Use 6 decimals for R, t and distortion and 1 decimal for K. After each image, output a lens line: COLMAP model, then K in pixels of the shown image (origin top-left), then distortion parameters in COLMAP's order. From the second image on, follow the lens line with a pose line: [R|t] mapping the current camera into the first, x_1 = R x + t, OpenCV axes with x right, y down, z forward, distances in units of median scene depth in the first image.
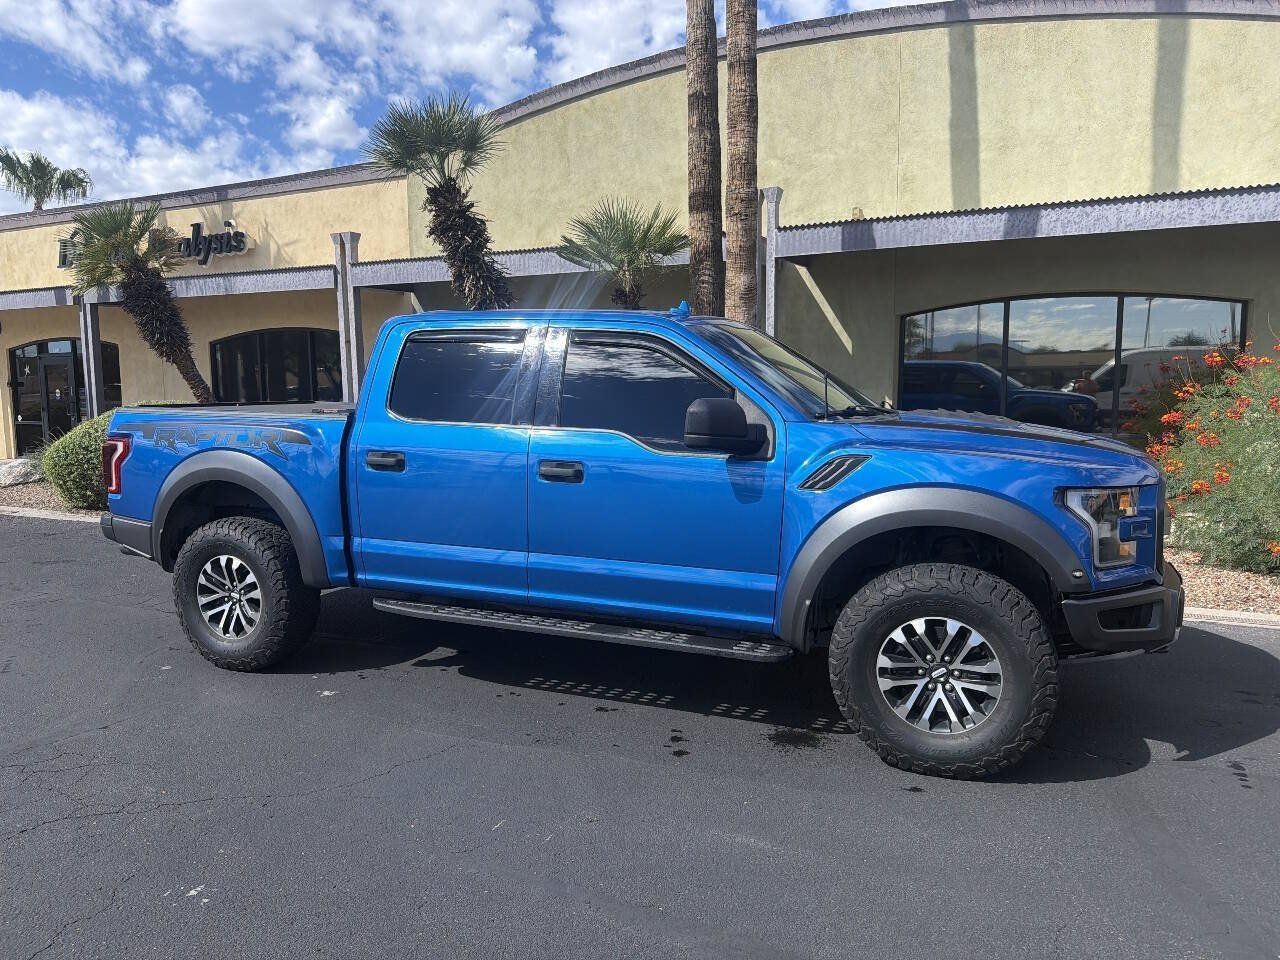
lens RADIAL K [[911.3, 0, 632.6], [0, 911.3, 483.4], [0, 0, 1]] dist [0.035838, -0.044056]
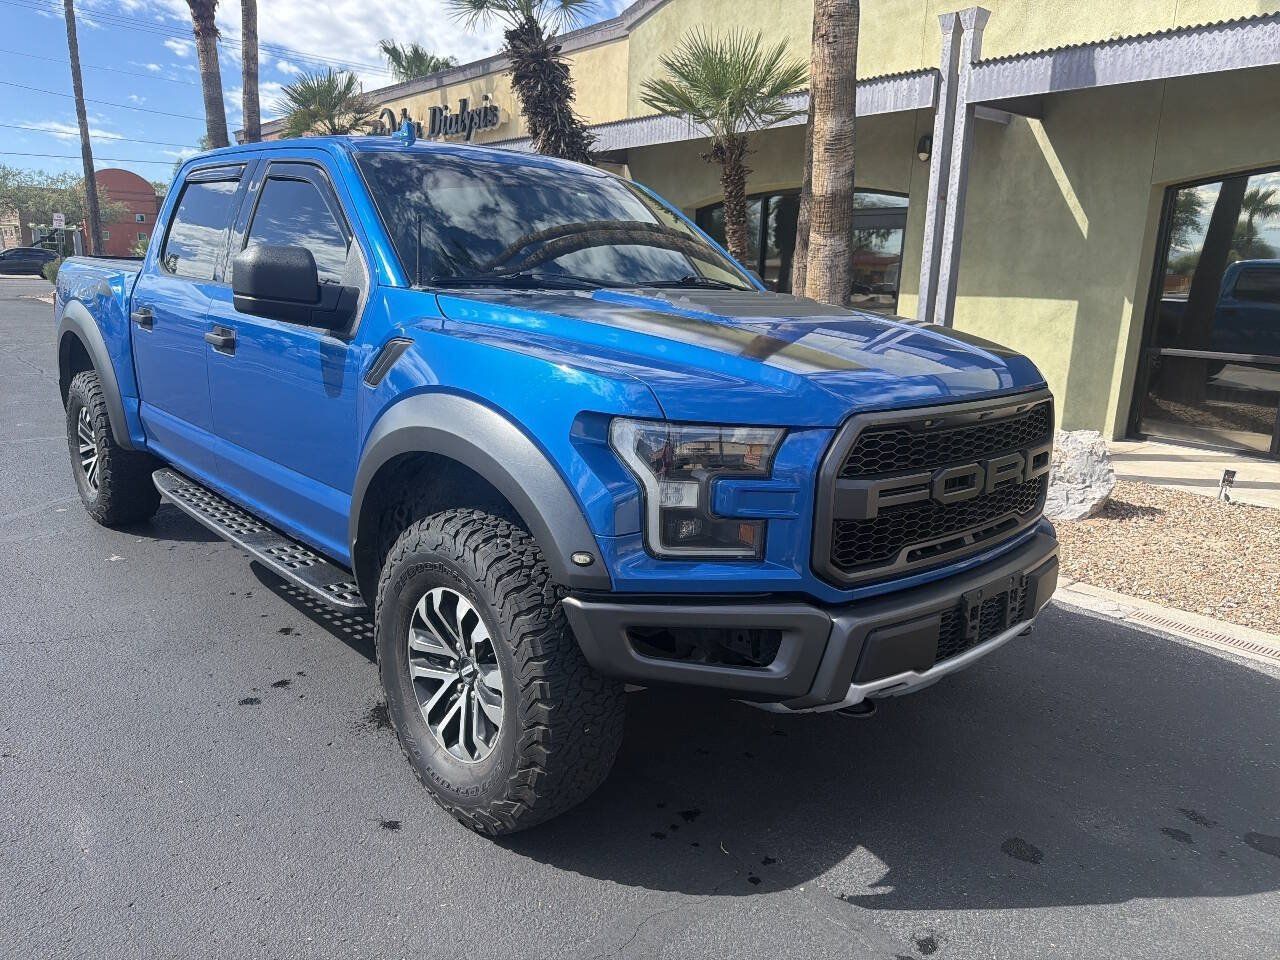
lens RADIAL K [[911.3, 0, 636.0], [0, 911.3, 486.3], [0, 0, 1]] dist [0.035838, -0.044056]
pose [[0.910704, 0.130426, -0.391927, 0.272785], [-0.084661, 0.987635, 0.131943, -0.010417], [0.404290, -0.086981, 0.910486, 0.176923]]
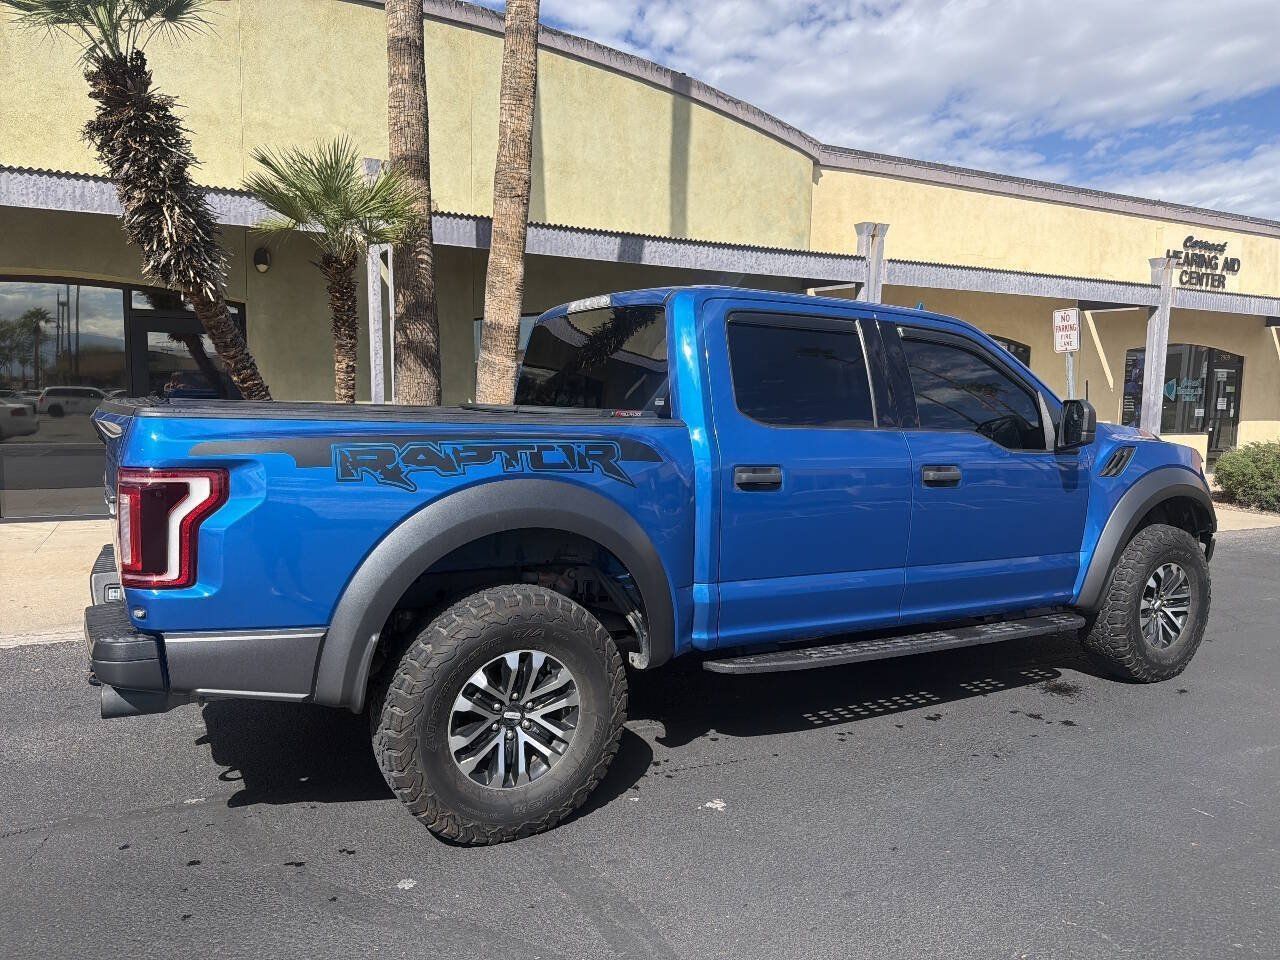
lens RADIAL K [[911.3, 0, 645.1], [0, 911.3, 491.7], [0, 0, 1]] dist [0.035838, -0.044056]
pose [[0.604605, -0.067392, 0.793669, -0.467878], [0.064289, 0.997292, 0.035707, -0.023126], [-0.793927, 0.029435, 0.607301, 0.305084]]
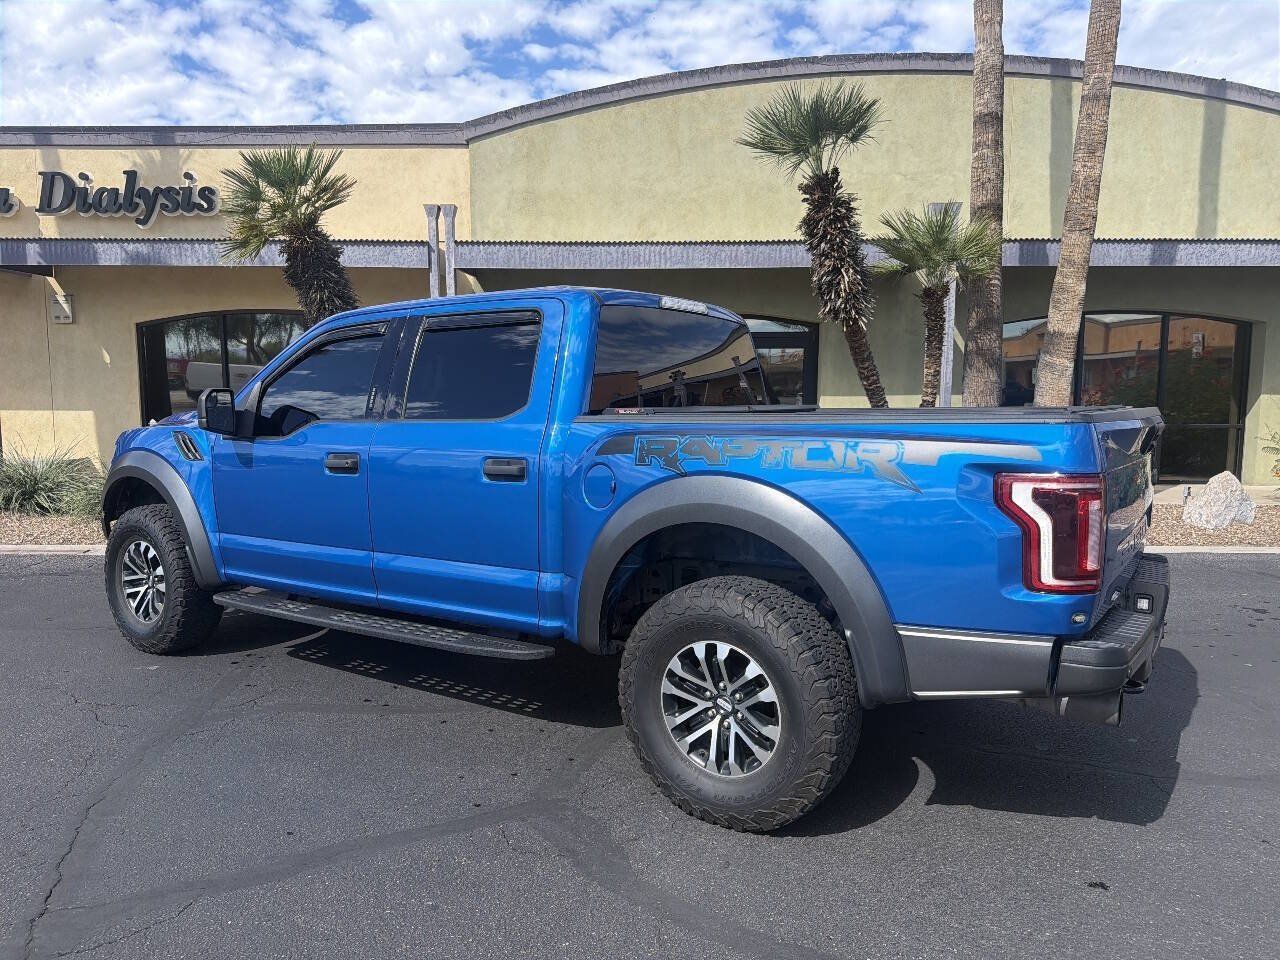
lens RADIAL K [[911.3, 0, 628.0], [0, 911.3, 489.9], [0, 0, 1]] dist [0.035838, -0.044056]
pose [[0.901086, -0.042133, 0.431589, -0.753282], [0.039487, 0.999106, 0.015094, -0.014211], [-0.431839, 0.003441, 0.901944, 0.199881]]
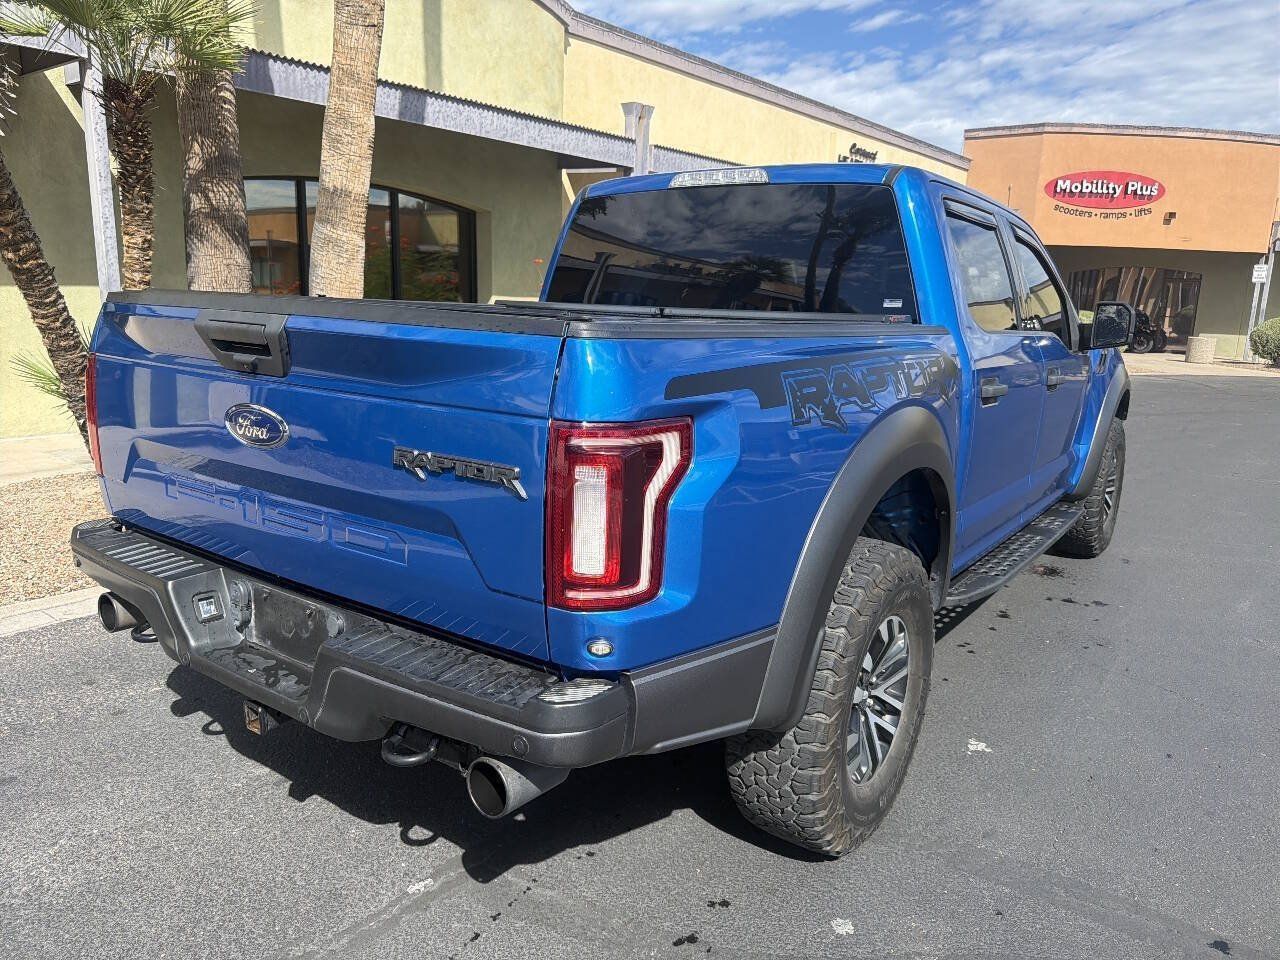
lens RADIAL K [[911.3, 0, 650.1], [0, 911.3, 480.7], [0, 0, 1]] dist [0.035838, -0.044056]
pose [[0.209849, -0.186690, 0.959745, -0.504215], [0.071295, 0.981910, 0.175413, -0.049358], [-0.975131, 0.031614, 0.219363, 0.549092]]
